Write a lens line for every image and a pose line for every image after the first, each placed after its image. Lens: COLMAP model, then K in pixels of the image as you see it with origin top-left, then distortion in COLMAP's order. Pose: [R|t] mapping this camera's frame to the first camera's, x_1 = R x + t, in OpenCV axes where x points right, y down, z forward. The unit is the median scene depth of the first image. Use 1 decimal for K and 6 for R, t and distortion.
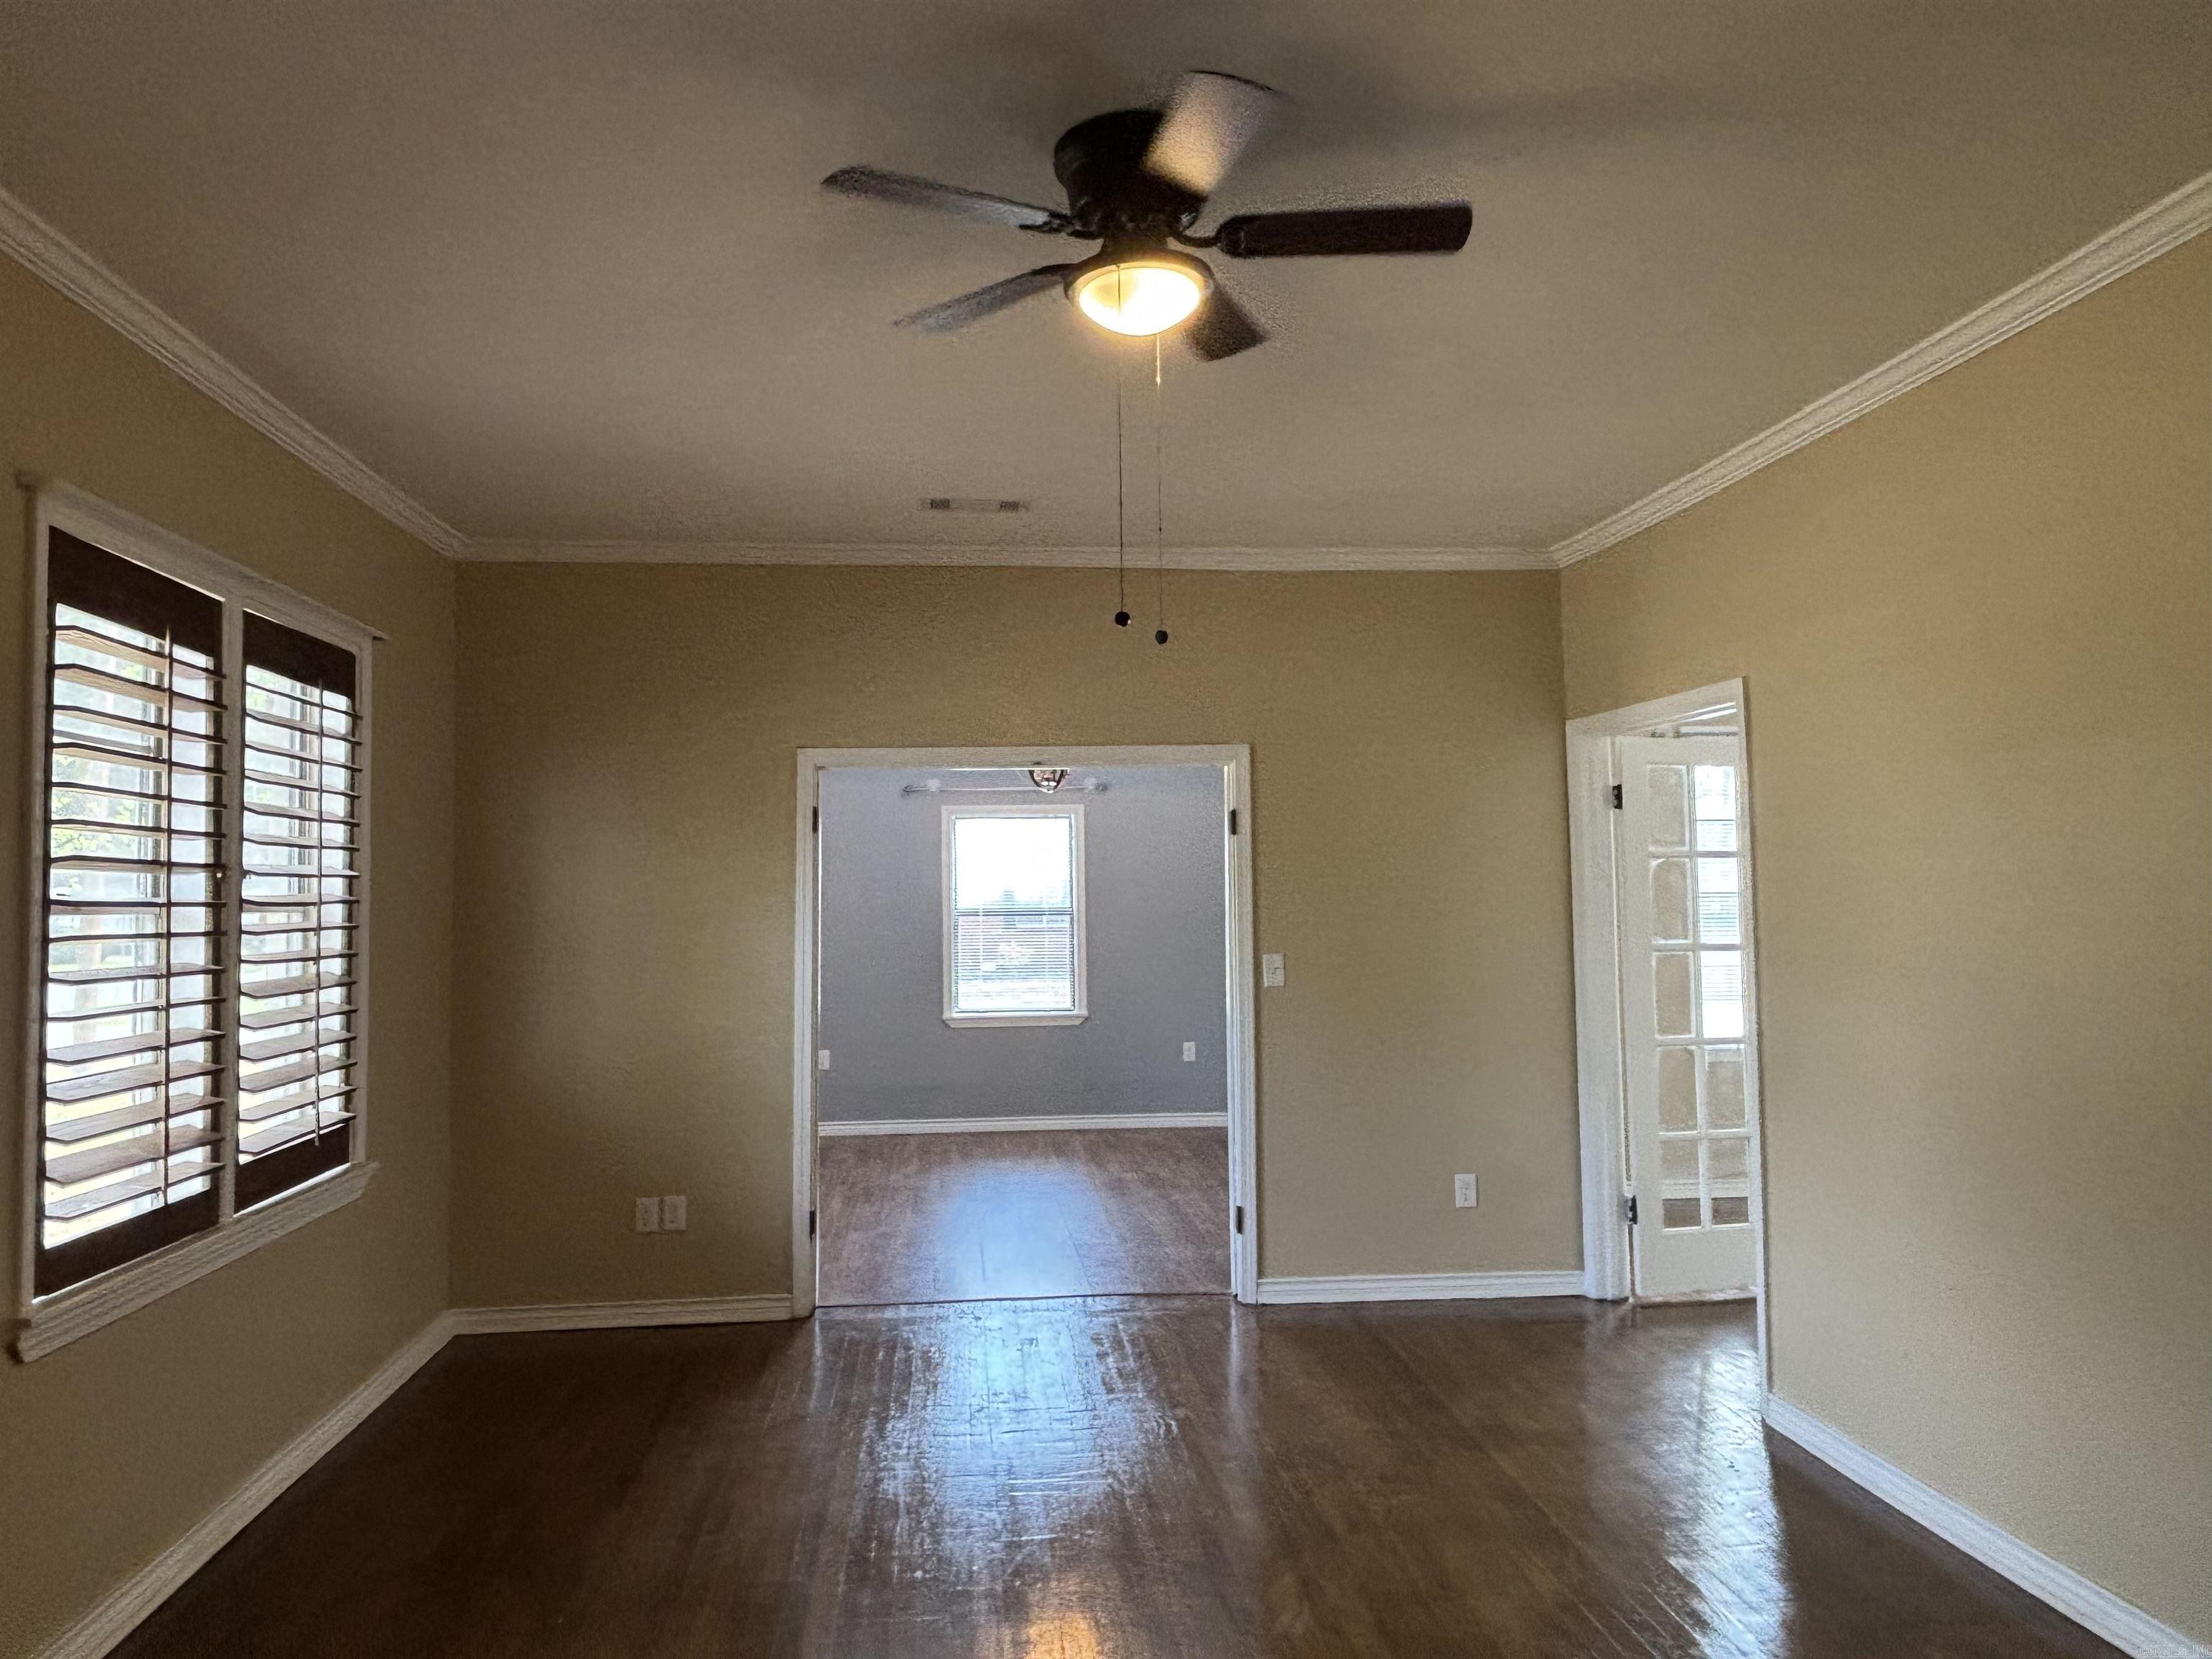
lens RADIAL K [[1584.6, 0, 1105.7], [0, 1584.6, 793.3], [0, 0, 1]] dist [0.004257, -0.055390]
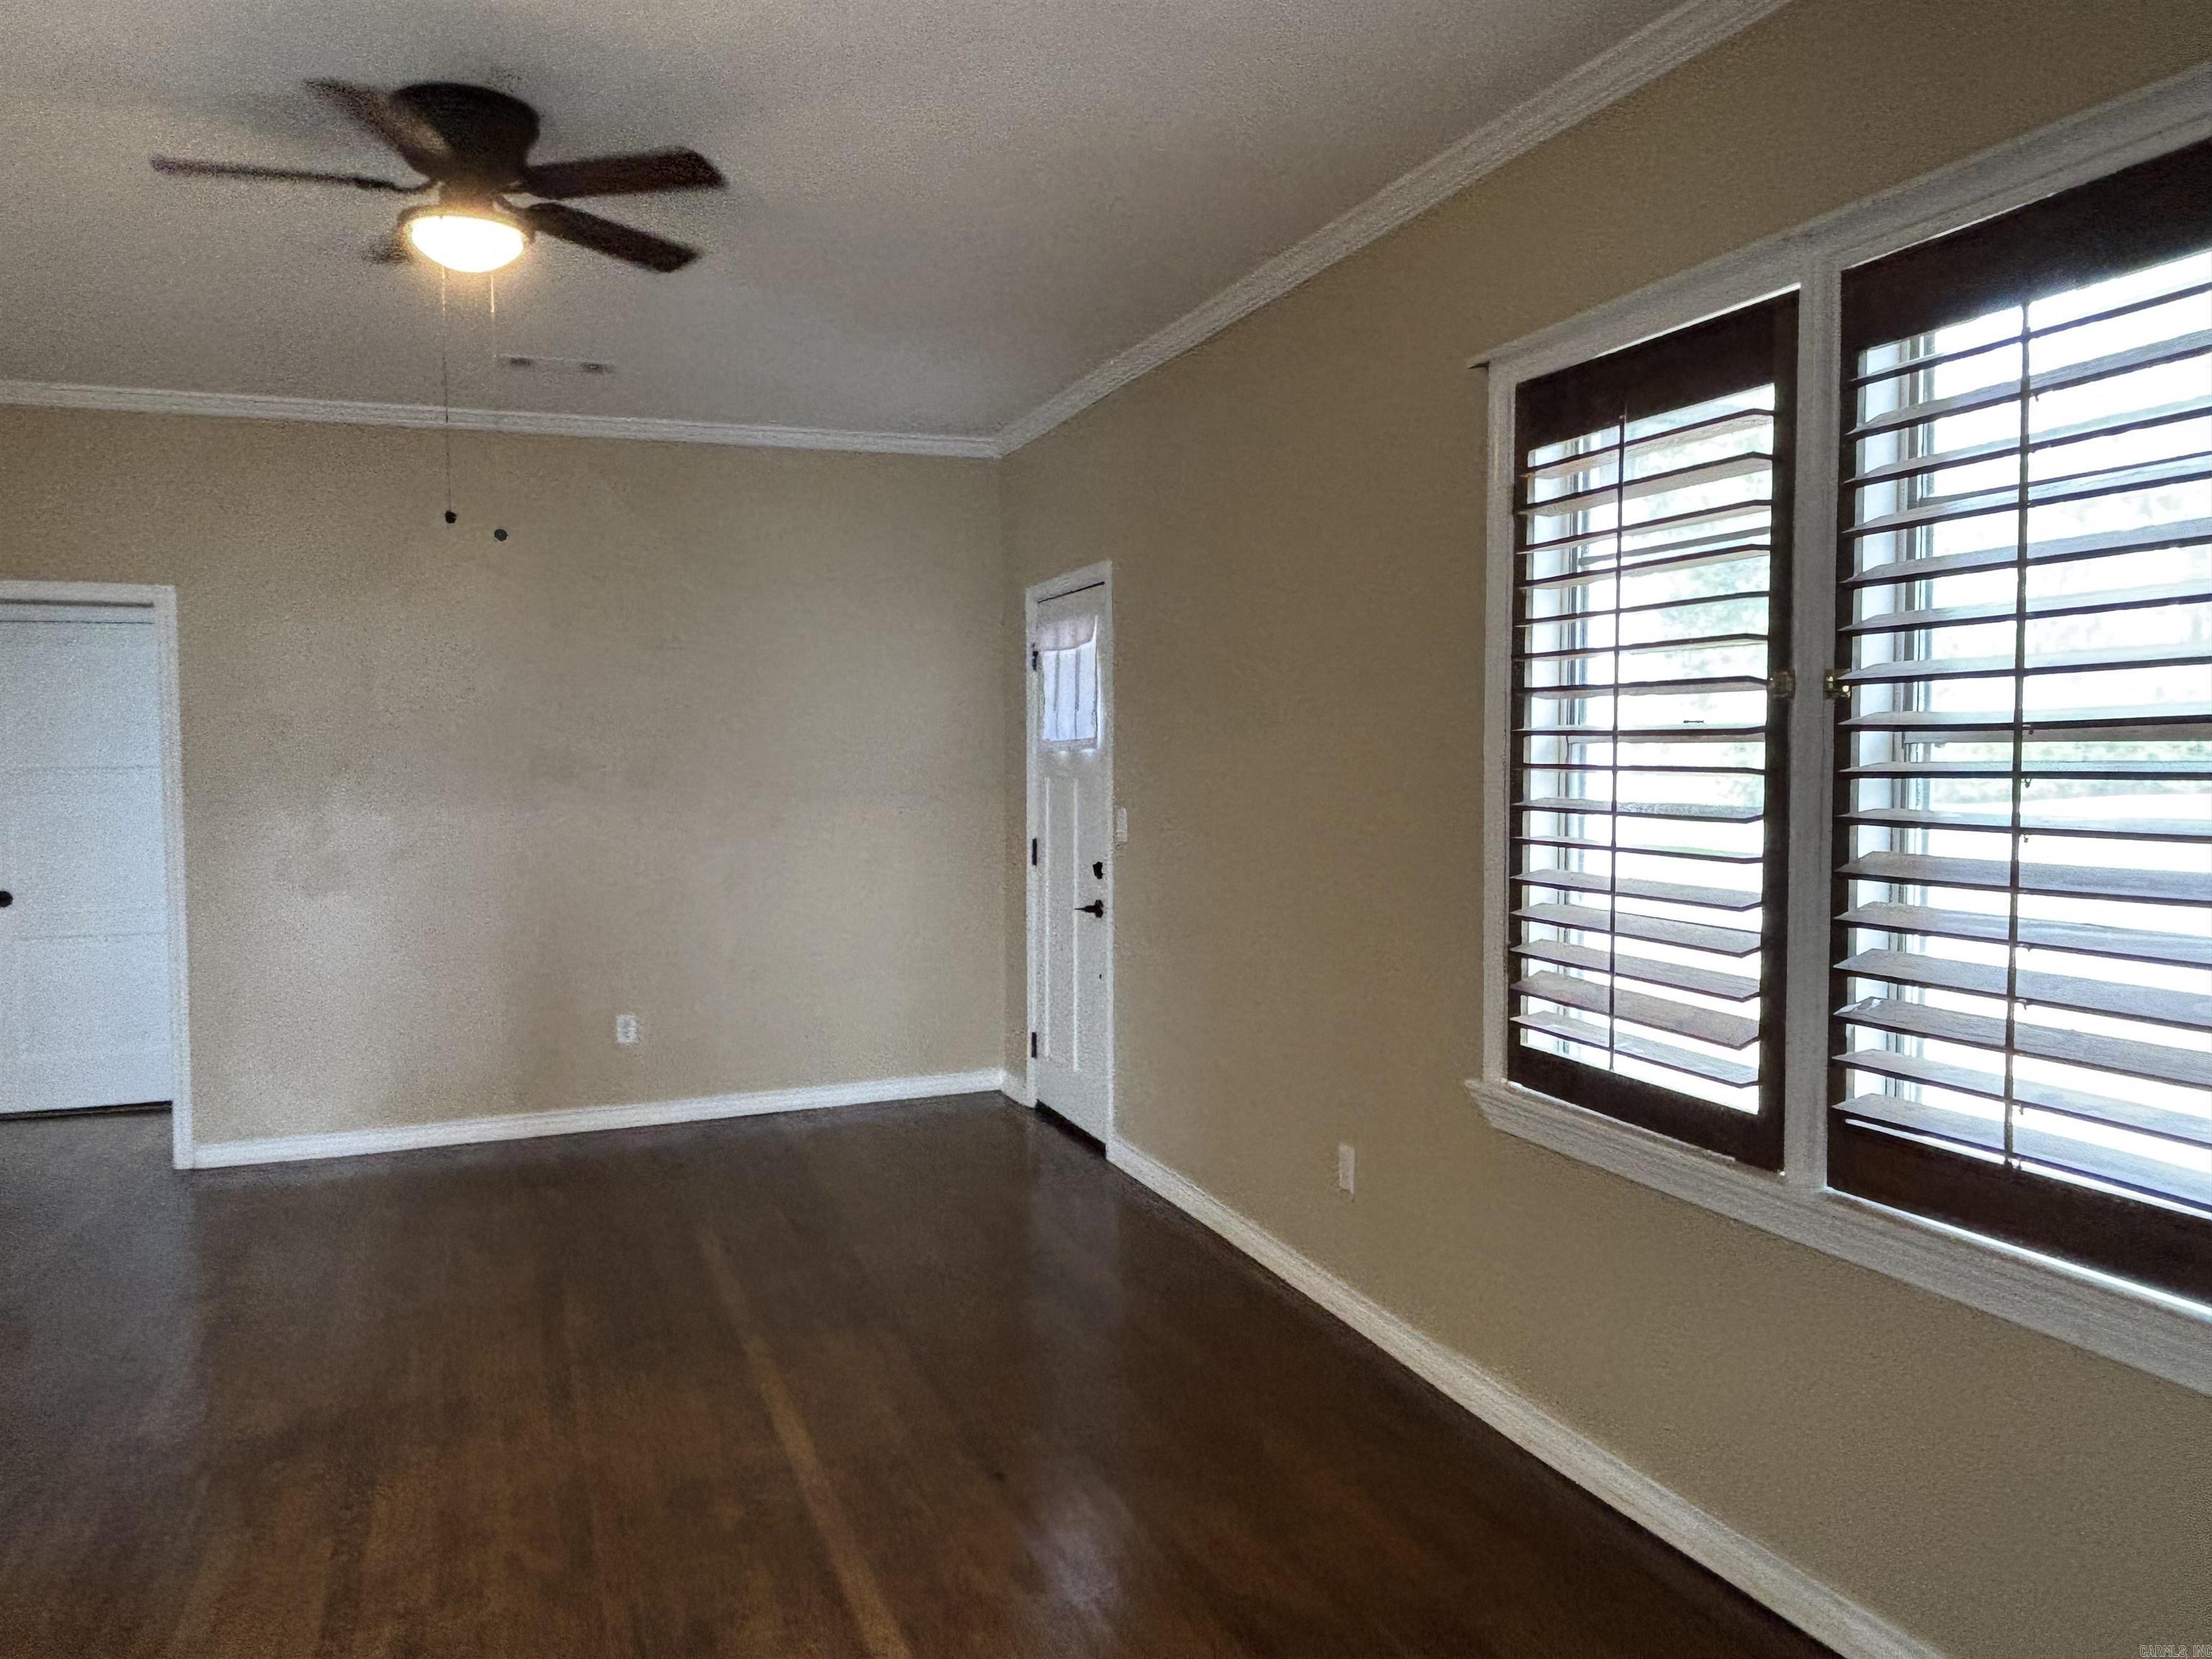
lens RADIAL K [[1567.9, 0, 1106.5], [0, 1567.9, 815.8], [0, 0, 1]] dist [0.043812, -0.000076]
pose [[-0.967675, 0.016320, -0.251670, -0.086627], [0.022748, 0.999485, -0.022653, 0.114638], [0.251171, -0.027646, -0.967548, 1.556606]]
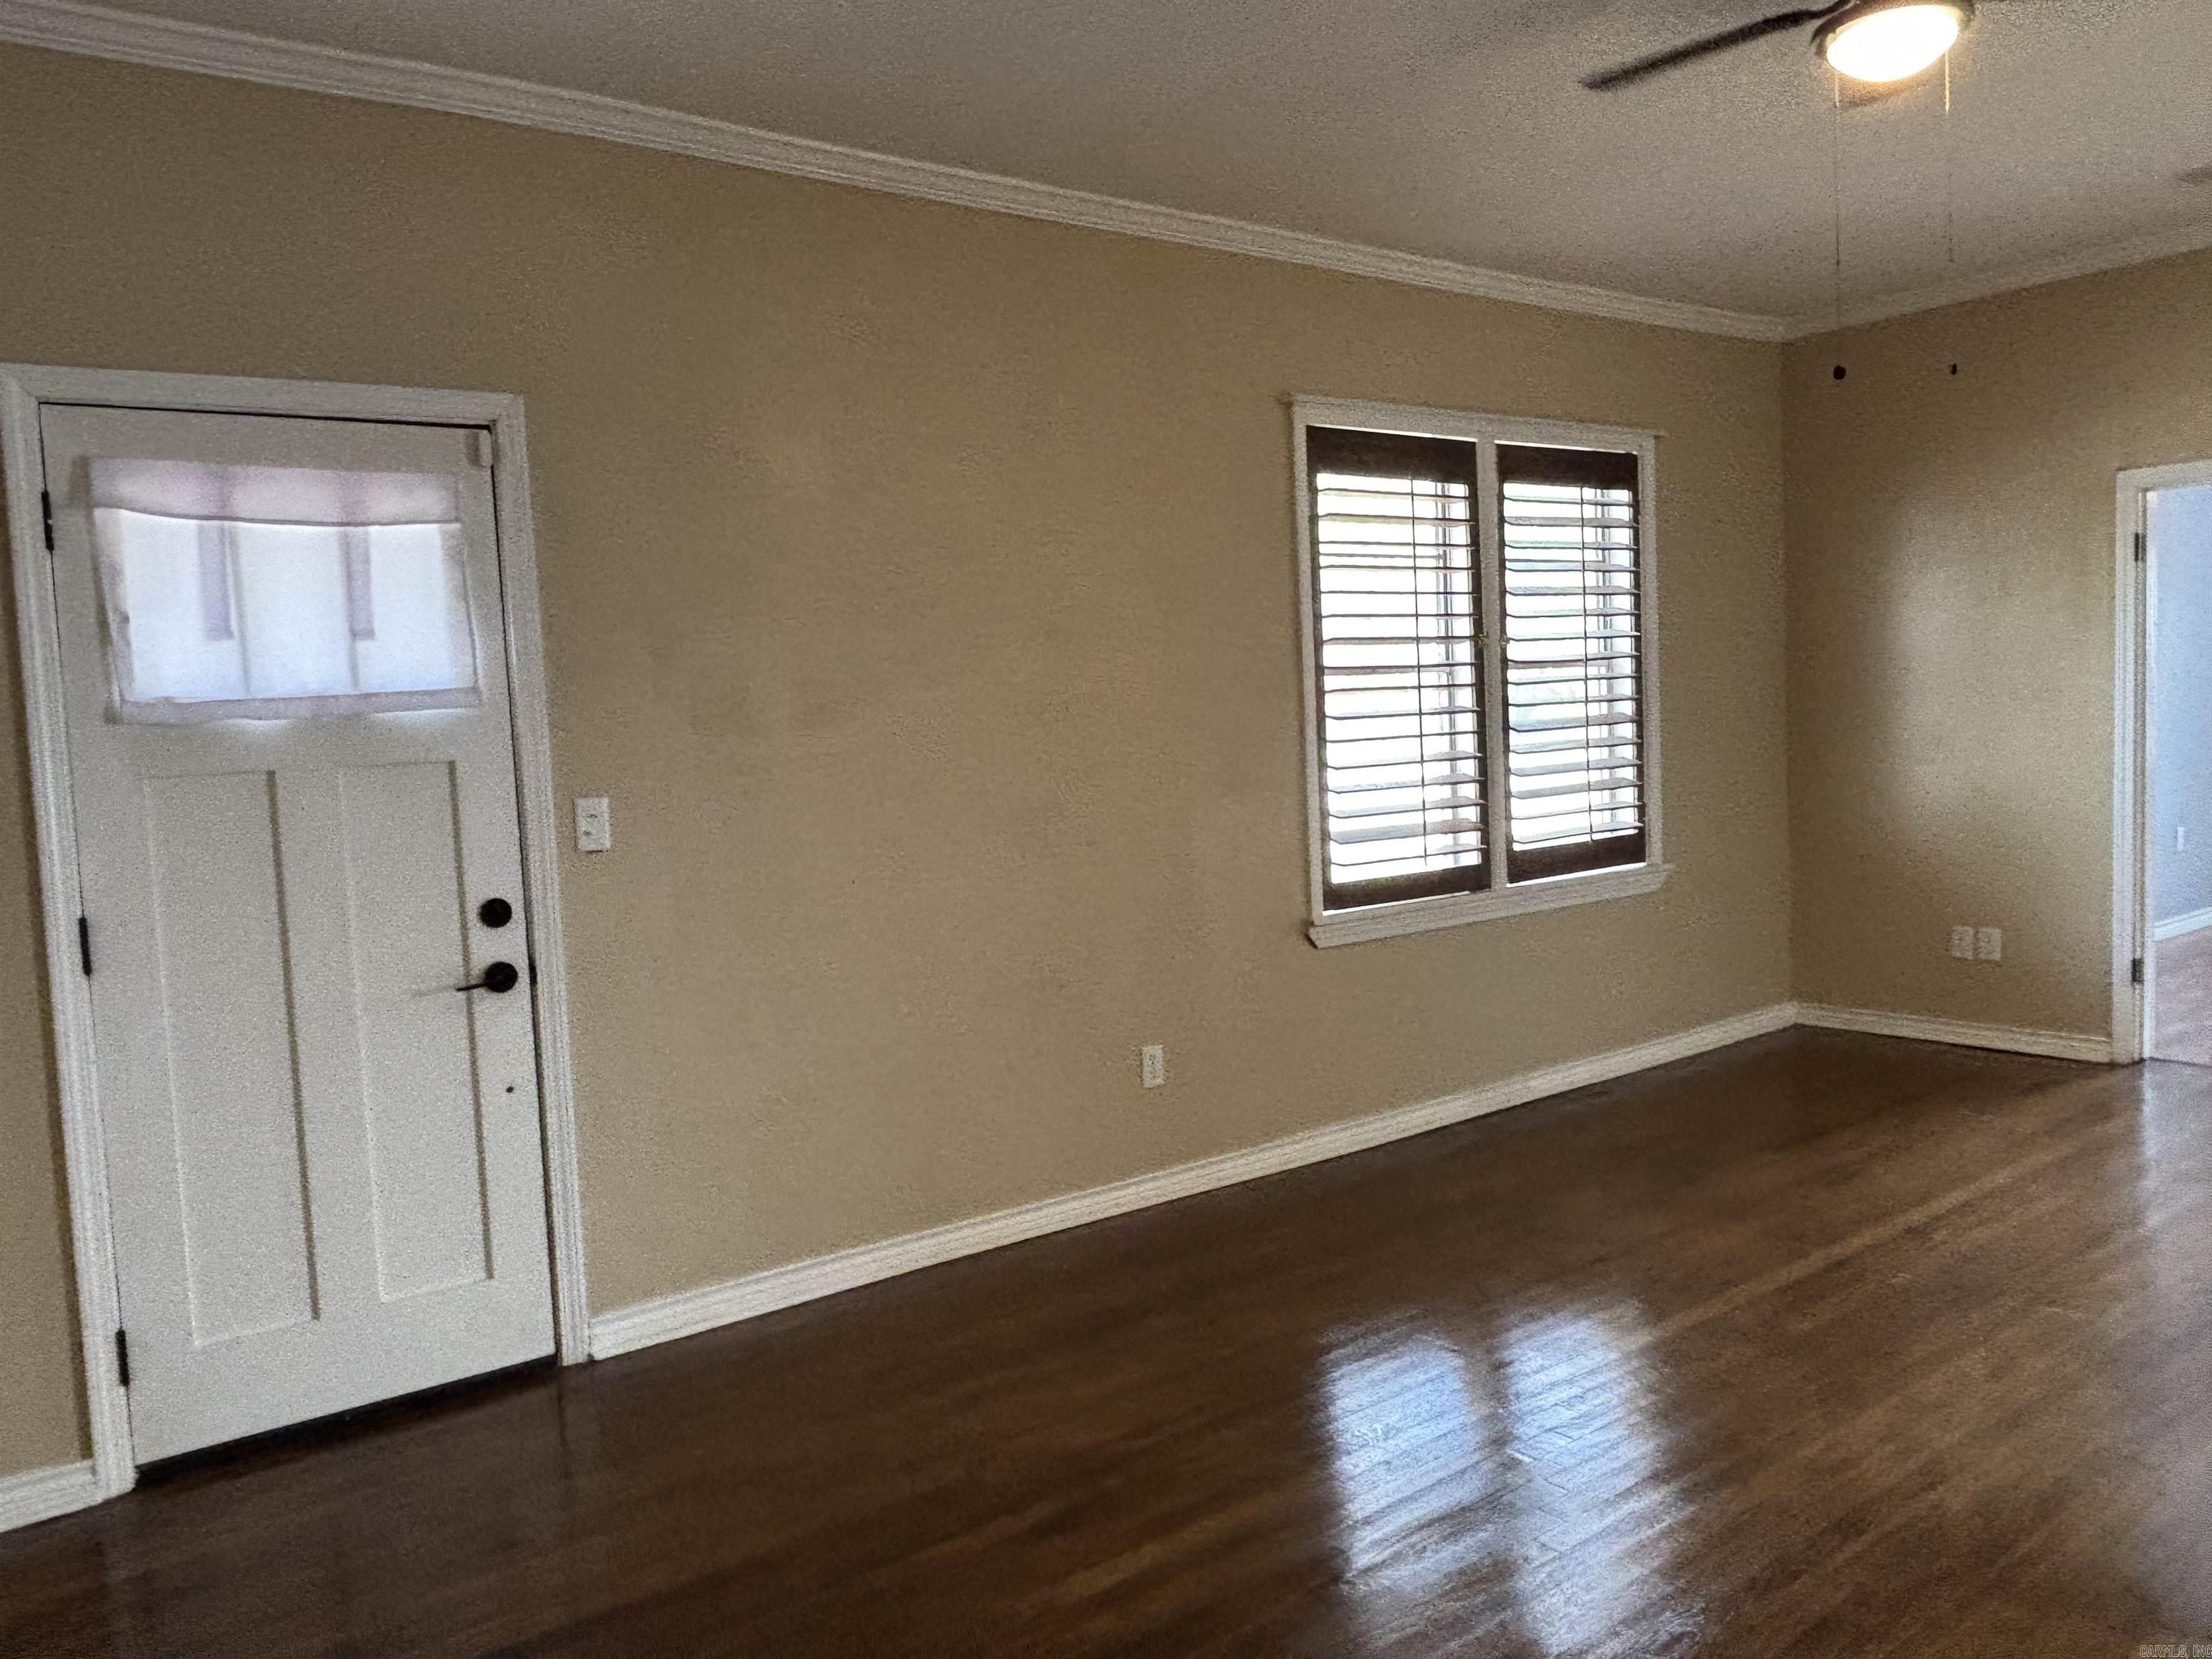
lens RADIAL K [[1622.0, 0, 1106.0], [0, 1622.0, 829.5], [0, 0, 1]] dist [0.007006, 0.001144]
pose [[0.506636, 0.055671, -0.860361, 0.497136], [0.095643, 0.988125, 0.120259, 0.010101], [0.856839, -0.143216, 0.495295, -0.019901]]
